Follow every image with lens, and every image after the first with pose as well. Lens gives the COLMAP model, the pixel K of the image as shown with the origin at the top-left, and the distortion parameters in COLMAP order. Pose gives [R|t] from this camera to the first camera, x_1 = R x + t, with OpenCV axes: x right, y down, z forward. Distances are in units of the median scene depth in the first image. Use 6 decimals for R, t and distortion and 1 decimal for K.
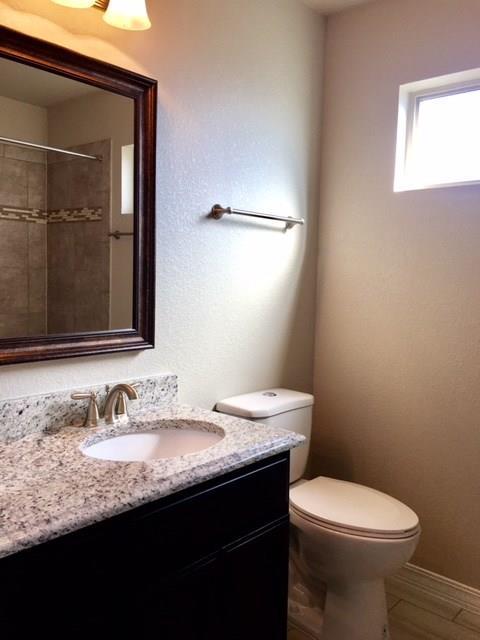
lens RADIAL K [[540.9, 0, 240.7], [0, 540.9, 319.7], [0, 0, 1]] dist [0.056836, -0.002680]
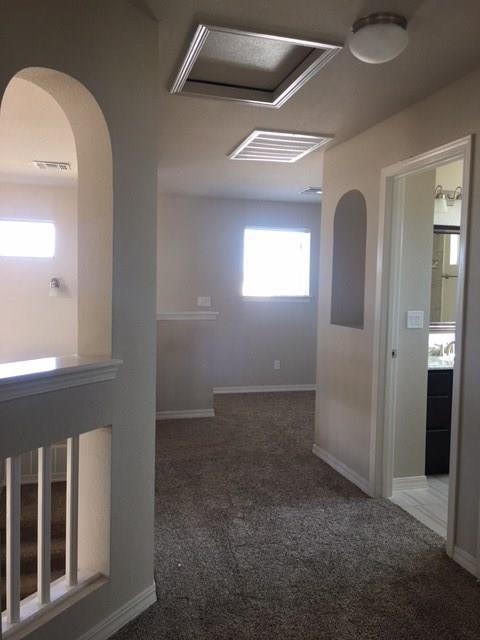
lens RADIAL K [[540.9, 0, 240.6], [0, 540.9, 319.4], [0, 0, 1]] dist [0.056836, -0.002680]
pose [[0.848877, 0.025465, -0.527976, 0.140367], [-0.045321, 0.998667, -0.024701, 0.056023], [0.526644, 0.044896, 0.848900, -0.838919]]
